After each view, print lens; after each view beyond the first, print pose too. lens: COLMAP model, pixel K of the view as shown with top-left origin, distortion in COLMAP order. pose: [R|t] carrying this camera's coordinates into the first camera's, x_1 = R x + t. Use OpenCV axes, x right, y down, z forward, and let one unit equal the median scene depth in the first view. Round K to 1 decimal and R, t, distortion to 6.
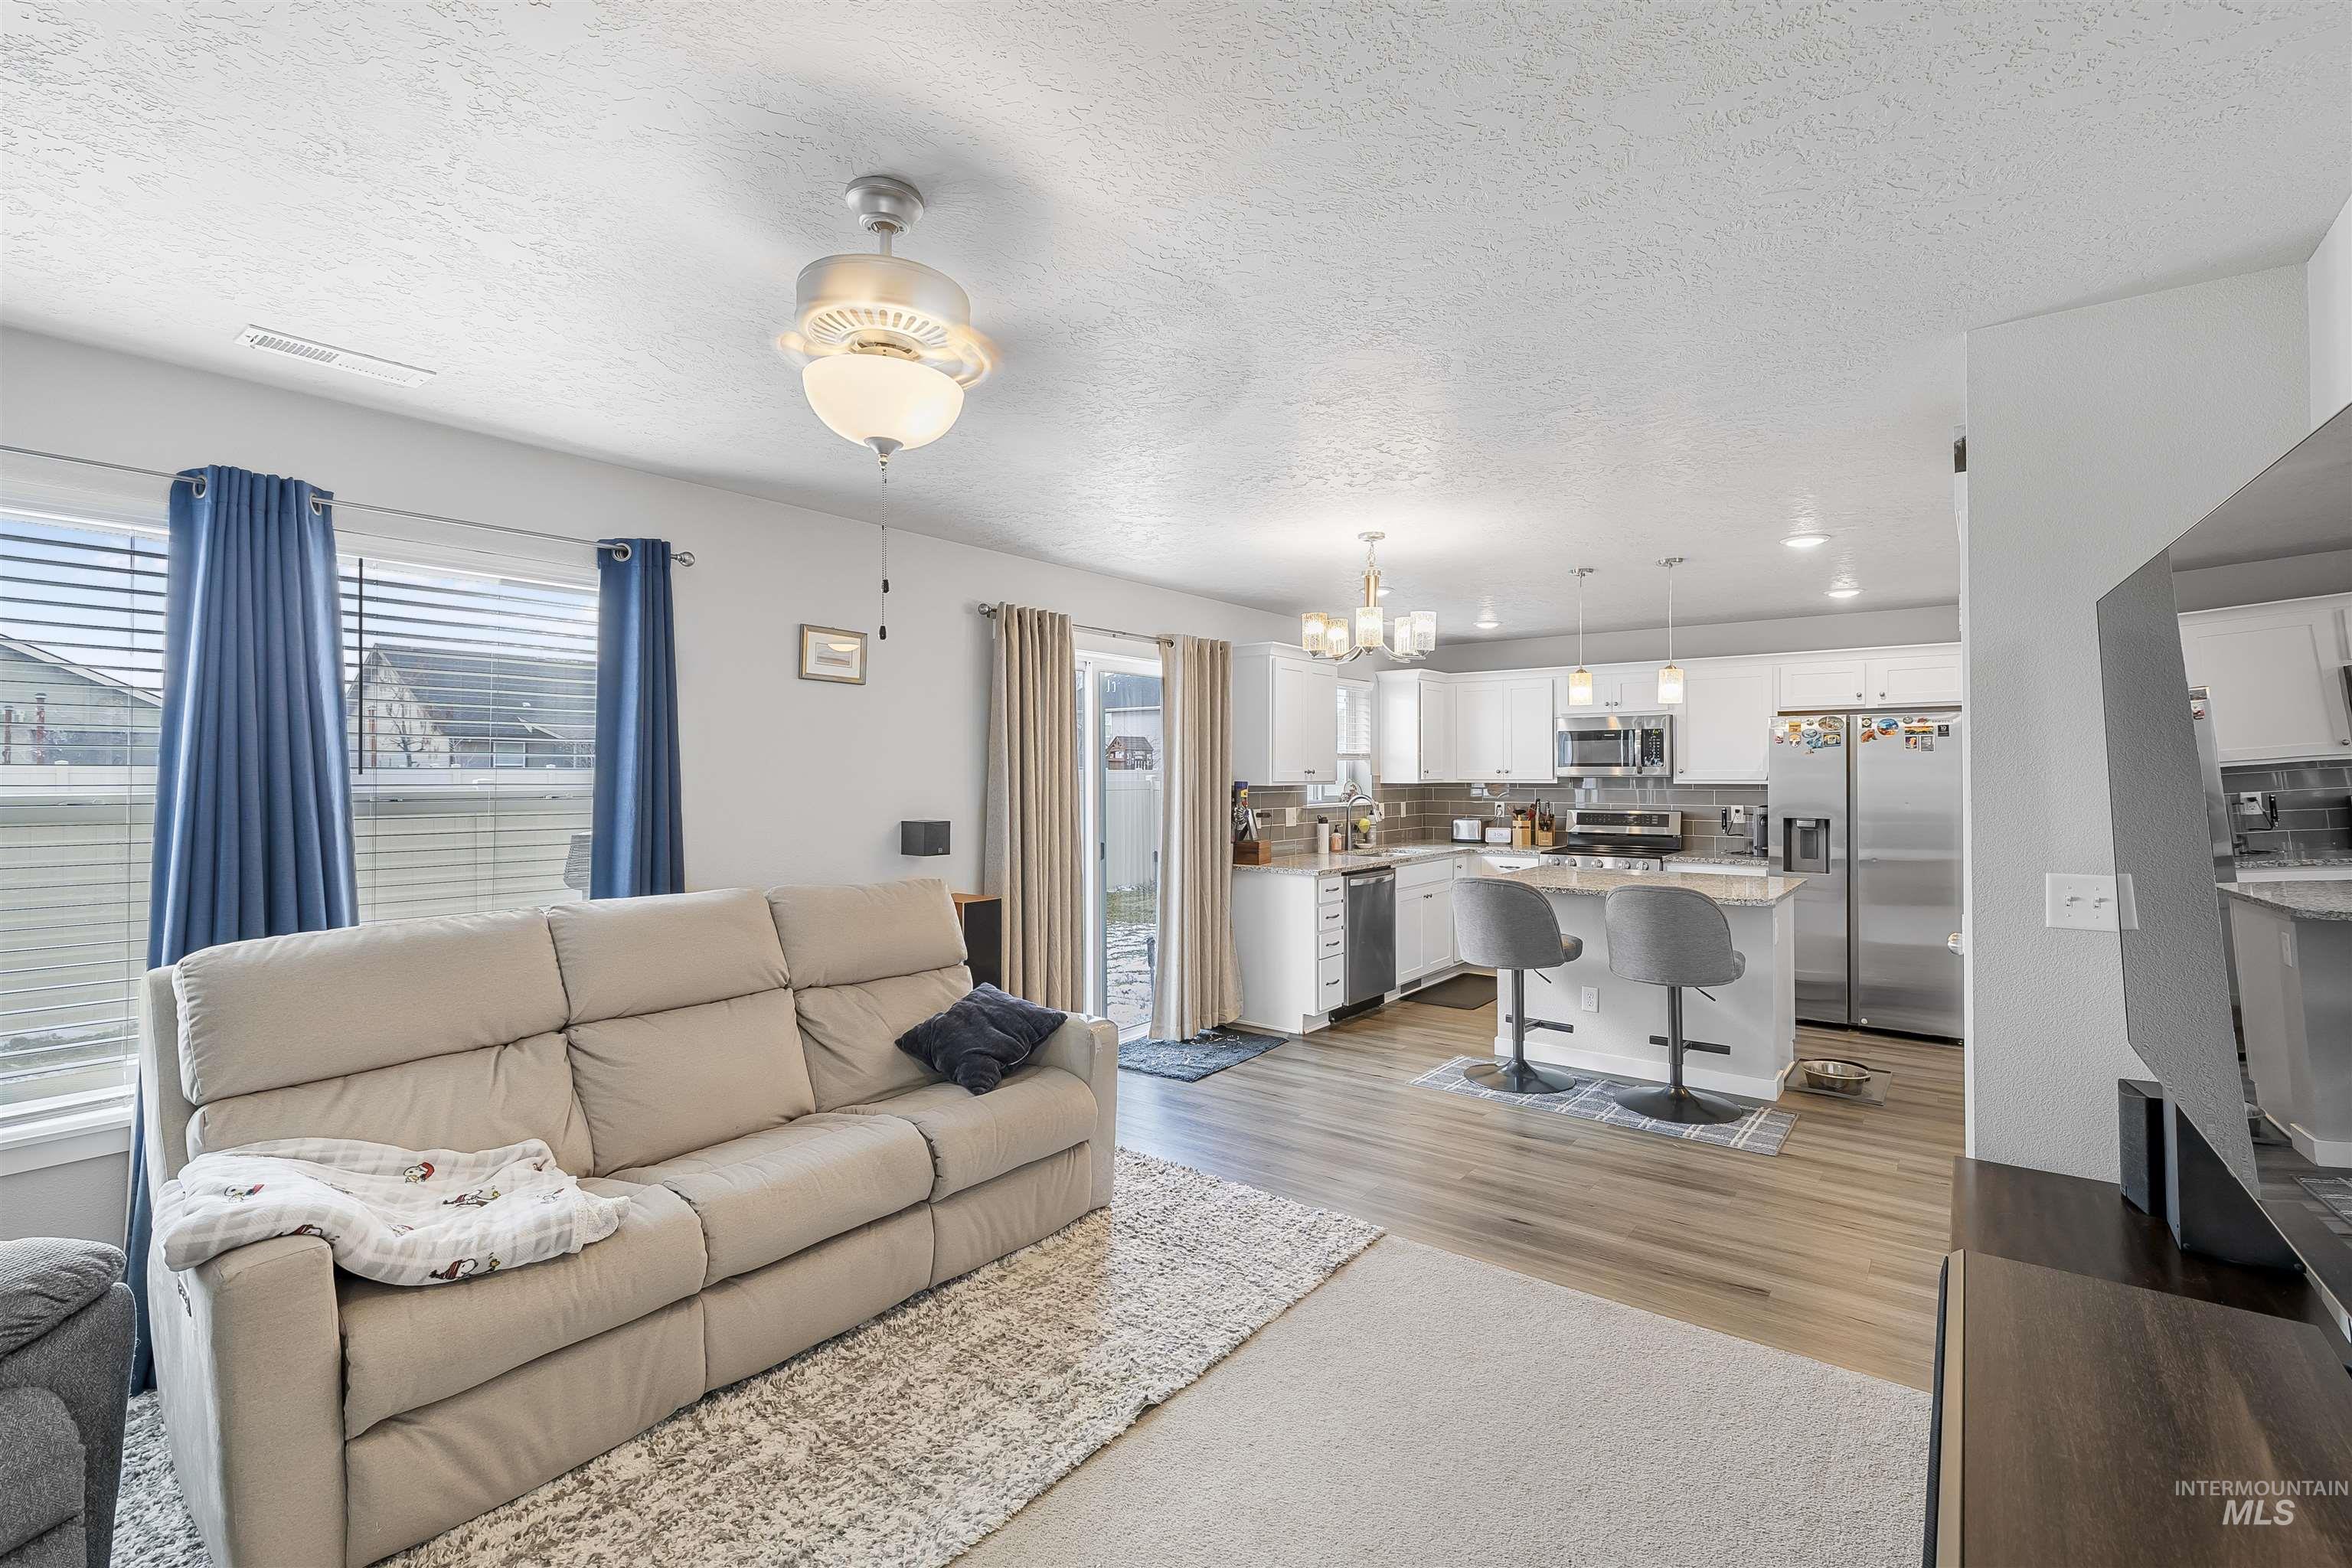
lens RADIAL K [[1029.6, 0, 1200.1], [0, 1029.6, 771.2], [0, 0, 1]] dist [0.004261, 0.000848]
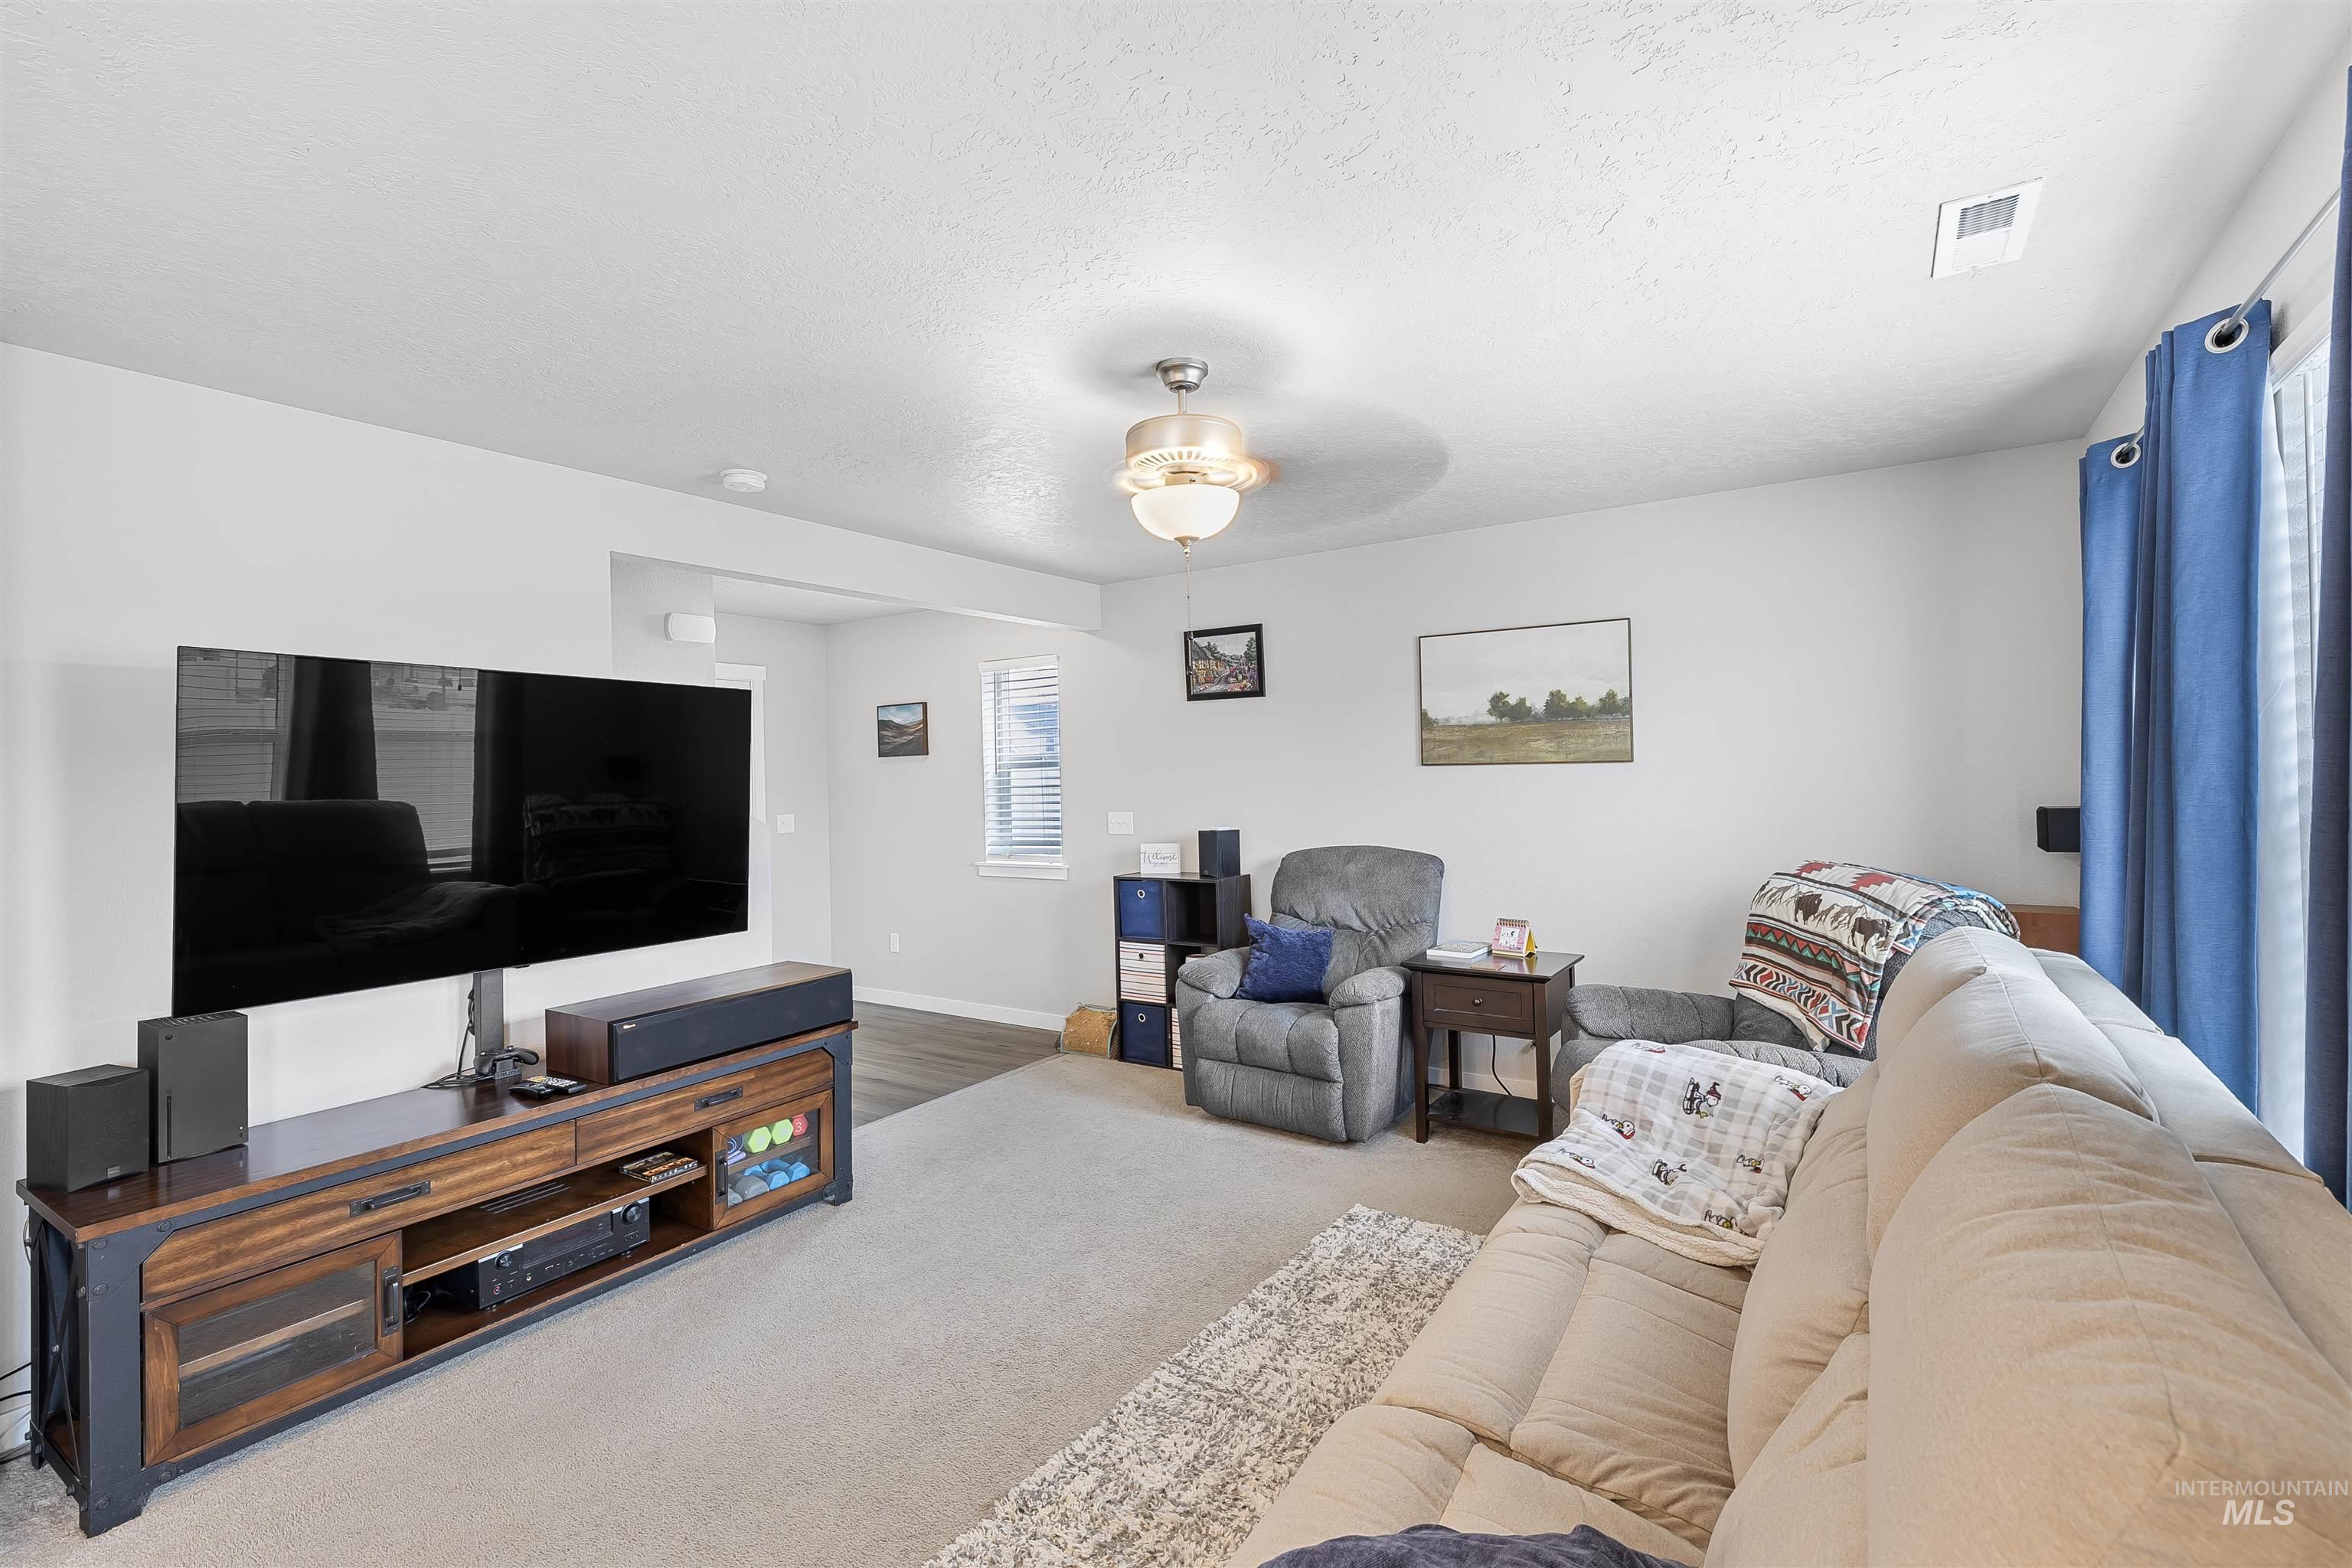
lens RADIAL K [[1029.6, 0, 1209.6], [0, 1029.6, 764.2], [0, 0, 1]] dist [0.004261, 0.000848]
pose [[-0.996677, 0.024170, -0.077787, -0.058502], [0.025046, 0.999633, -0.010312, 0.003446], [0.077509, -0.012226, -0.996917, 0.646364]]
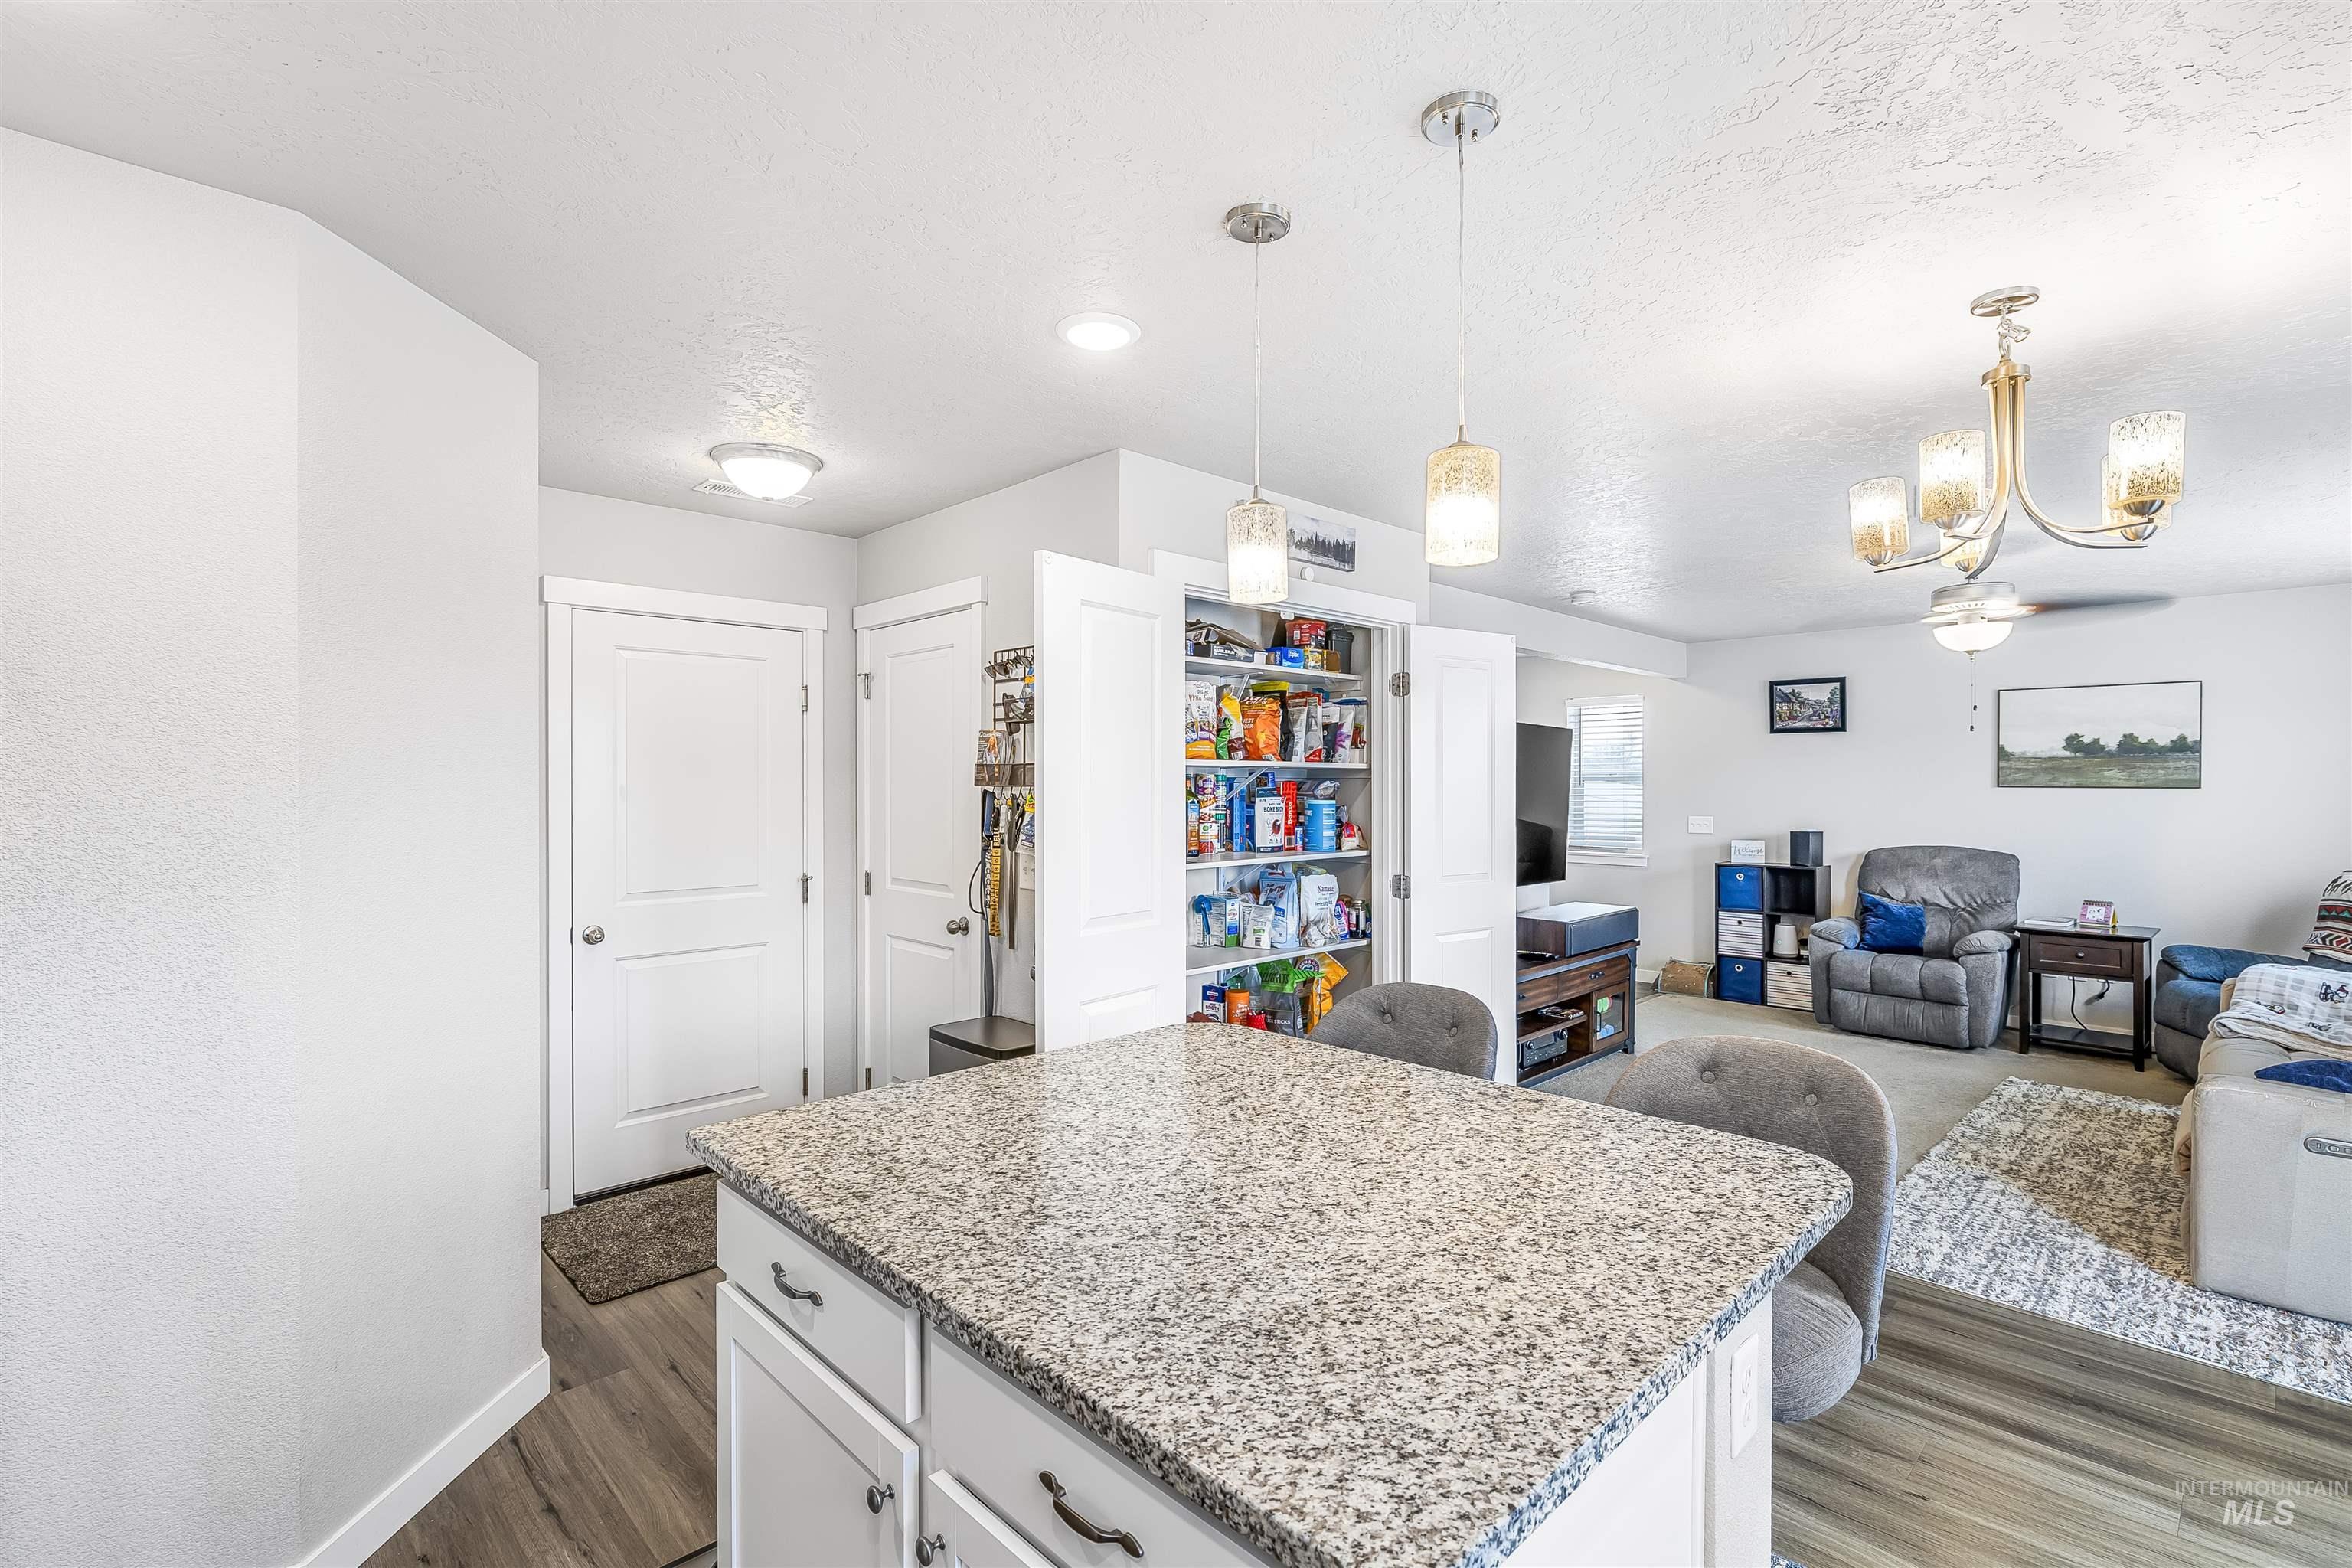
lens RADIAL K [[1058.6, 0, 1198.4], [0, 1058.6, 787.6], [0, 0, 1]] dist [-0.010810, 0.001563]
pose [[-0.988640, 0.000232, 0.150300, 0.302183], [0.000144, 1.000000, -0.000599, 0.001815], [-0.150301, -0.000571, -0.988640, 0.996317]]
